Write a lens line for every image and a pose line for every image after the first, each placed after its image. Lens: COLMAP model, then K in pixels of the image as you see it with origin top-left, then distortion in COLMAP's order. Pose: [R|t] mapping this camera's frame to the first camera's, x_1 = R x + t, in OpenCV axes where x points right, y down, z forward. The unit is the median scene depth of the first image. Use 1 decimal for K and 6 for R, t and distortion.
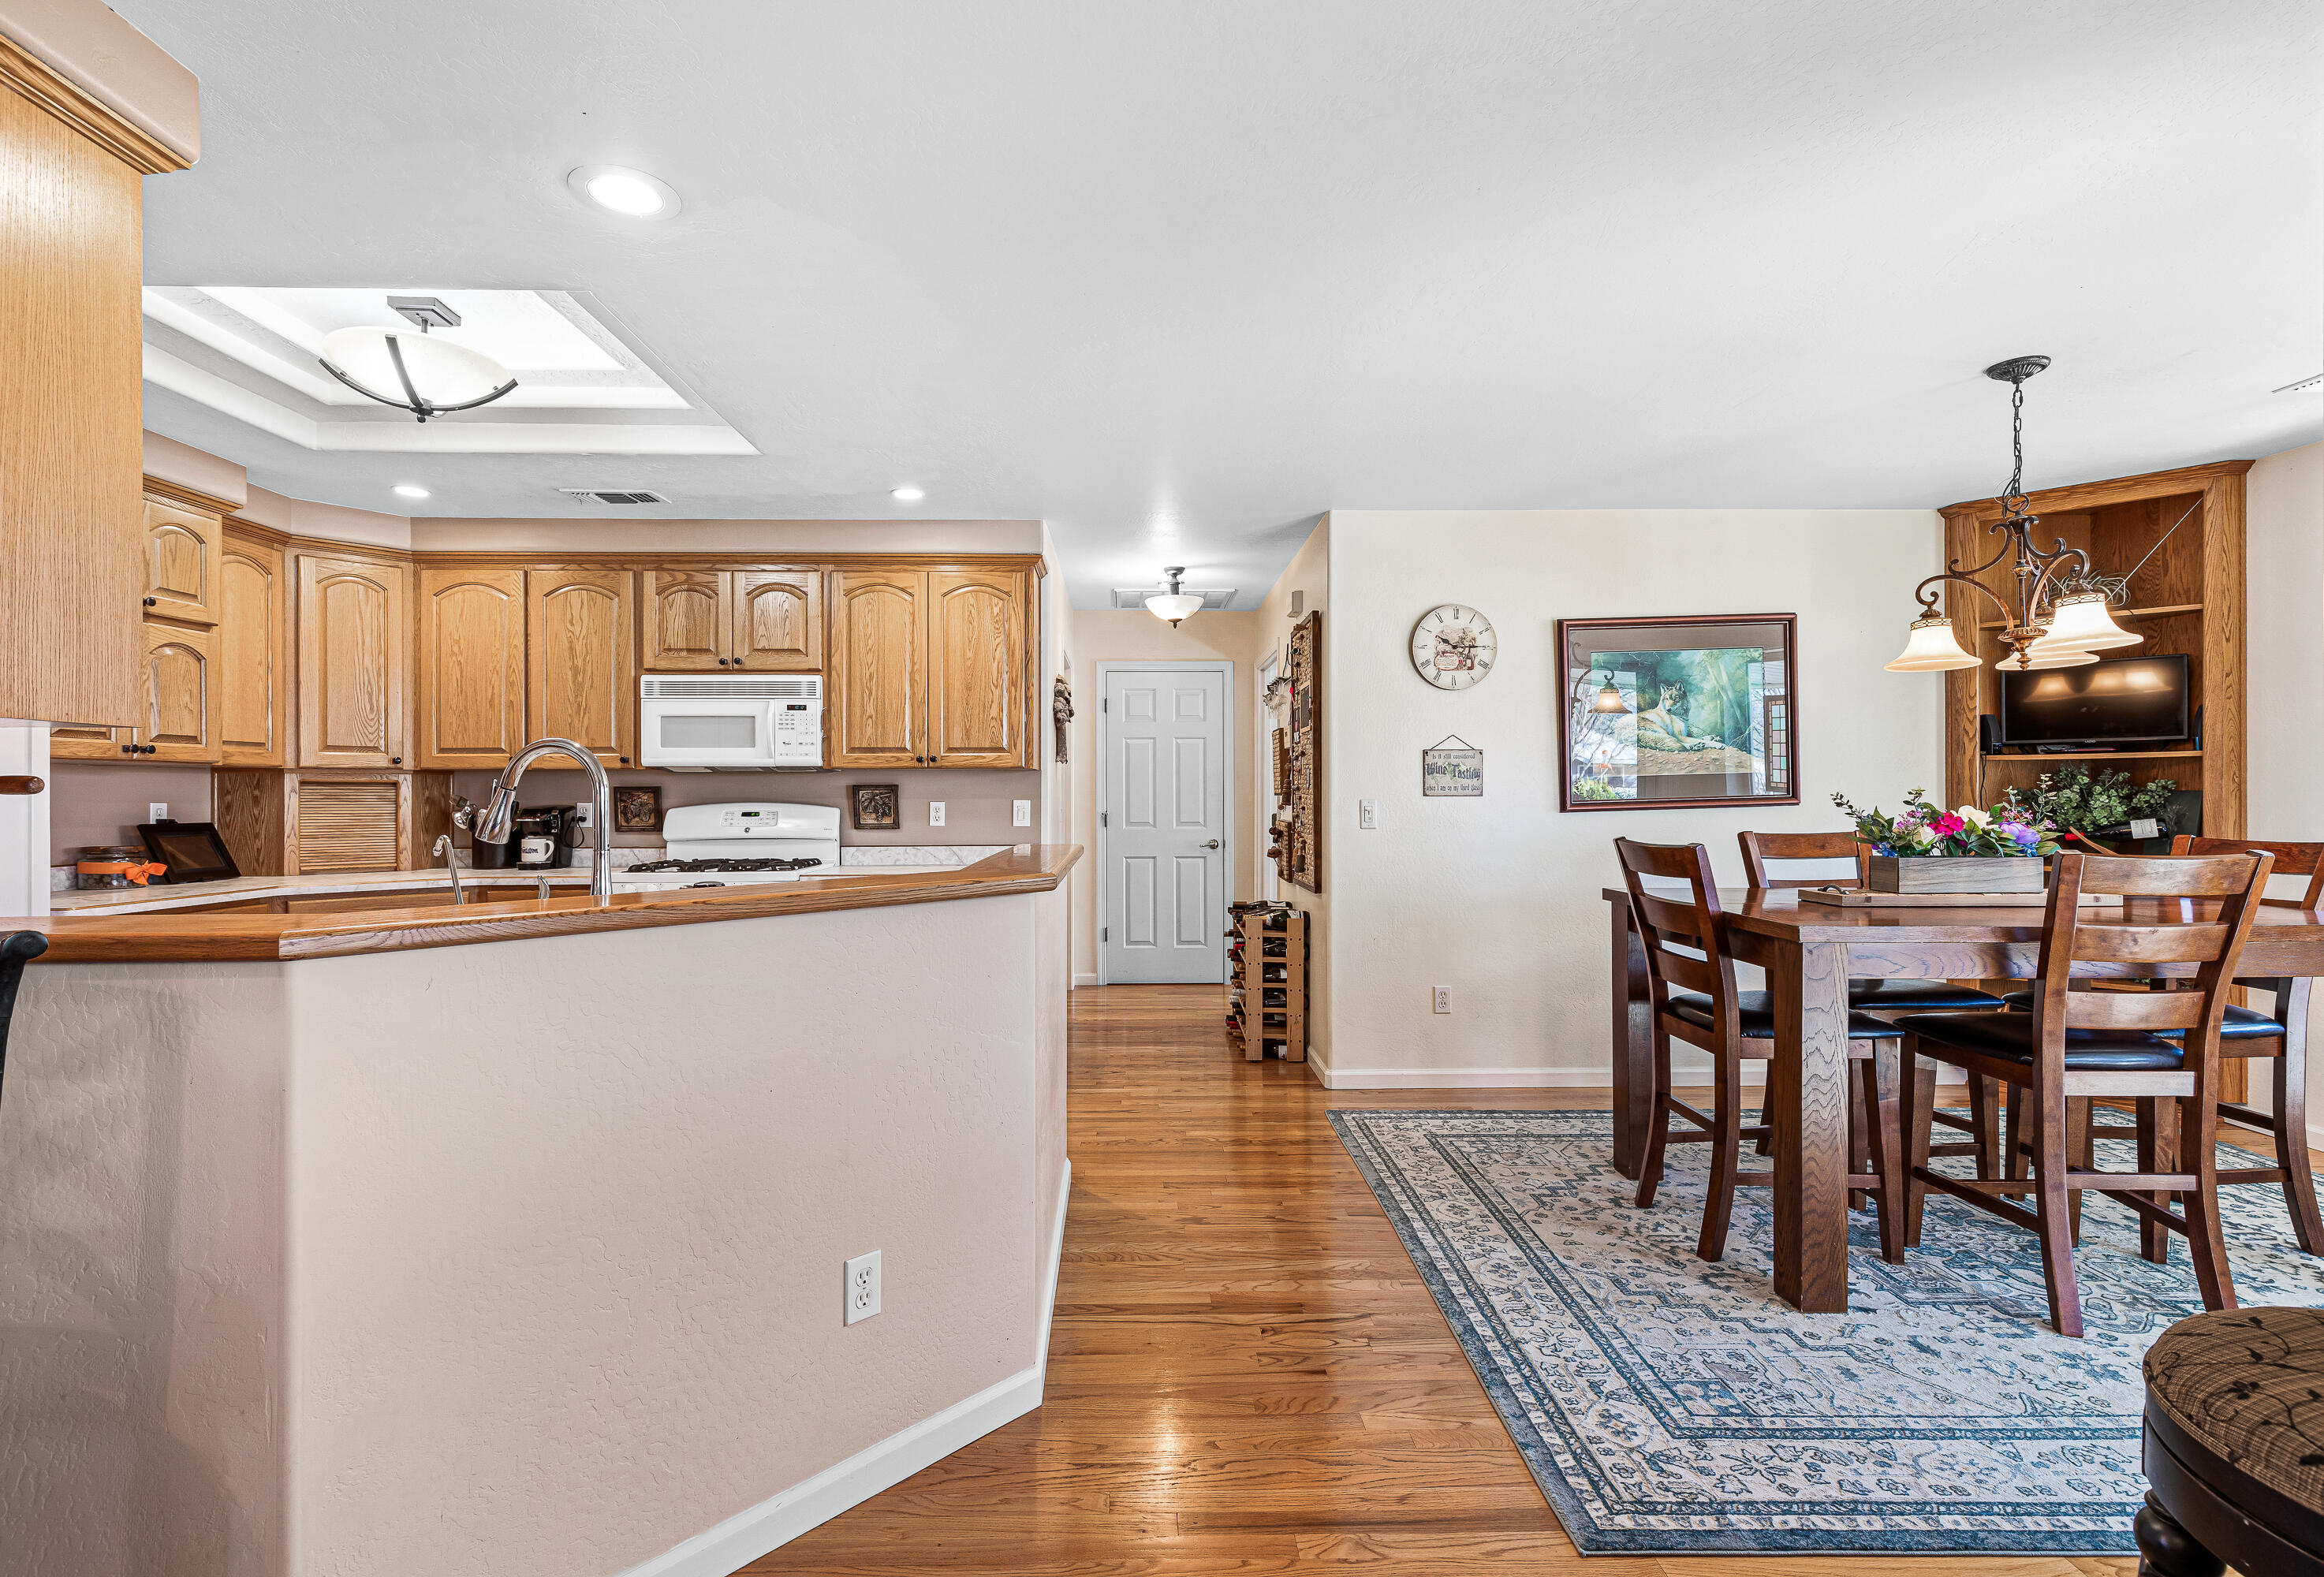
lens RADIAL K [[1050.6, 0, 1168.5], [0, 1050.6, 802.4], [0, 0, 1]] dist [0.014978, -0.005376]
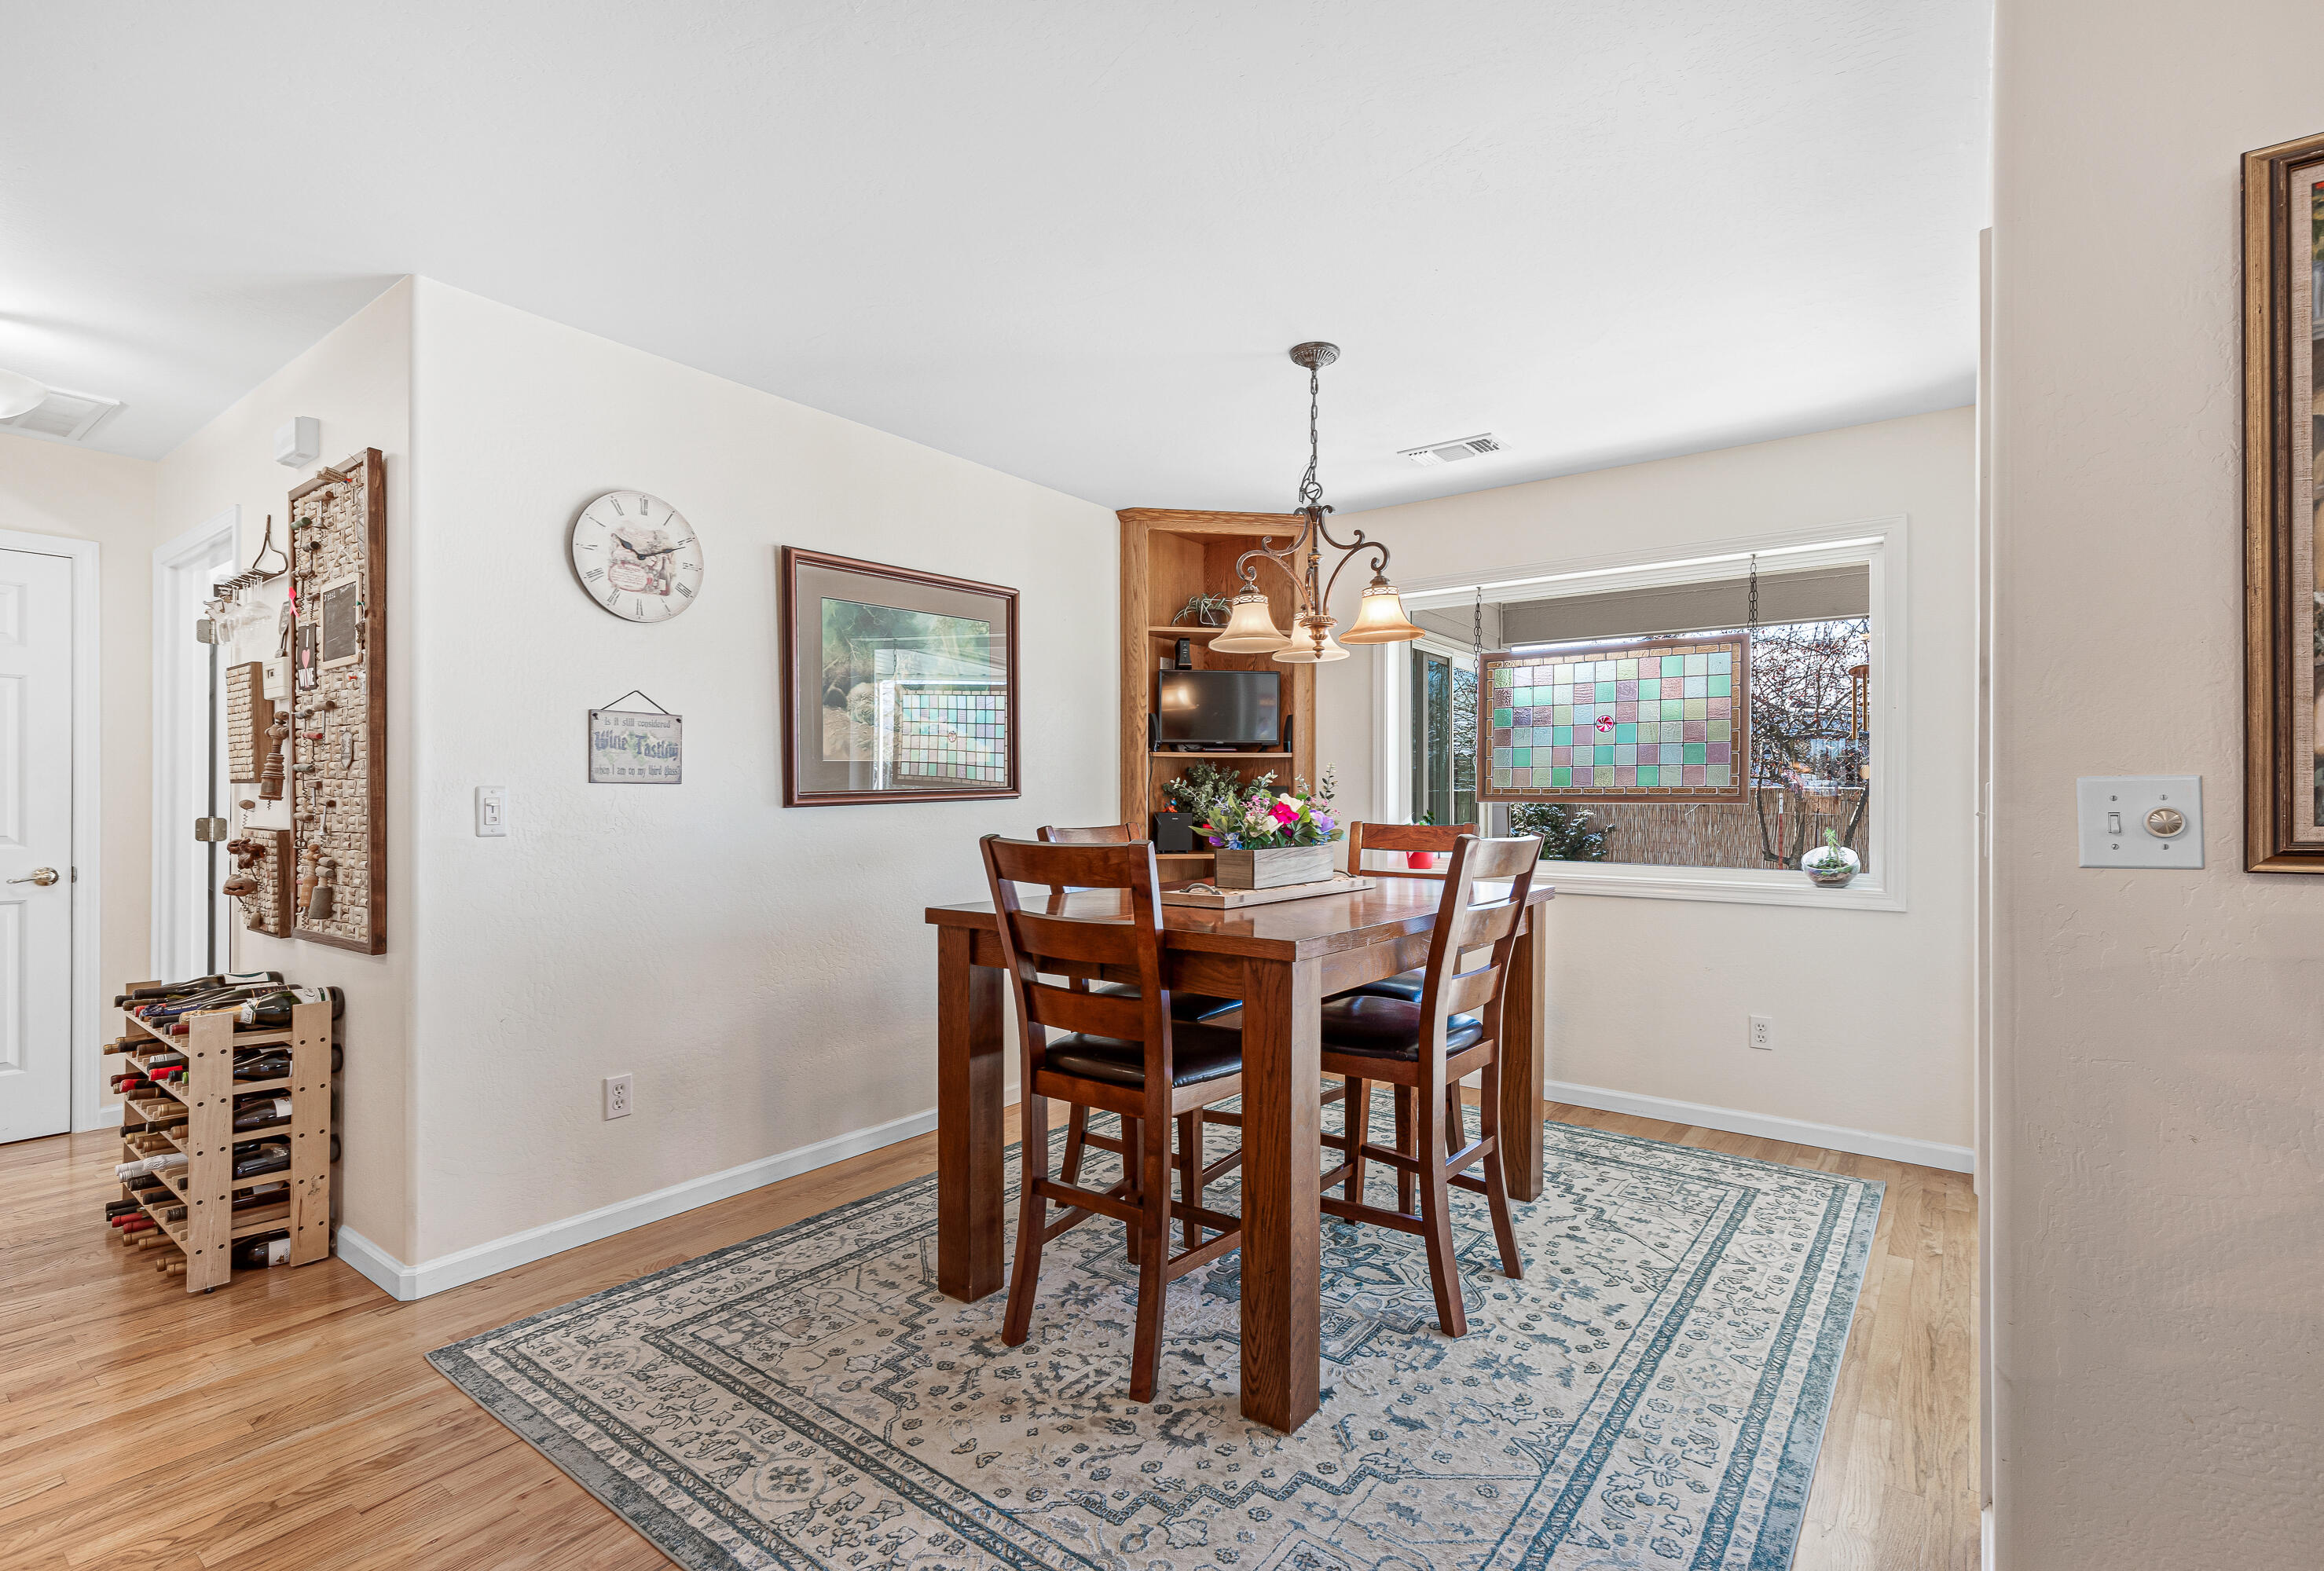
lens RADIAL K [[1050.5, 0, 1168.5], [0, 1050.5, 799.4], [0, 0, 1]] dist [0.014978, -0.005376]
pose [[0.622102, 0.002235, 0.782933, -0.039185], [0.004485, 0.999969, -0.006418, 0.009860], [-0.782924, 0.007505, 0.622073, 0.331673]]
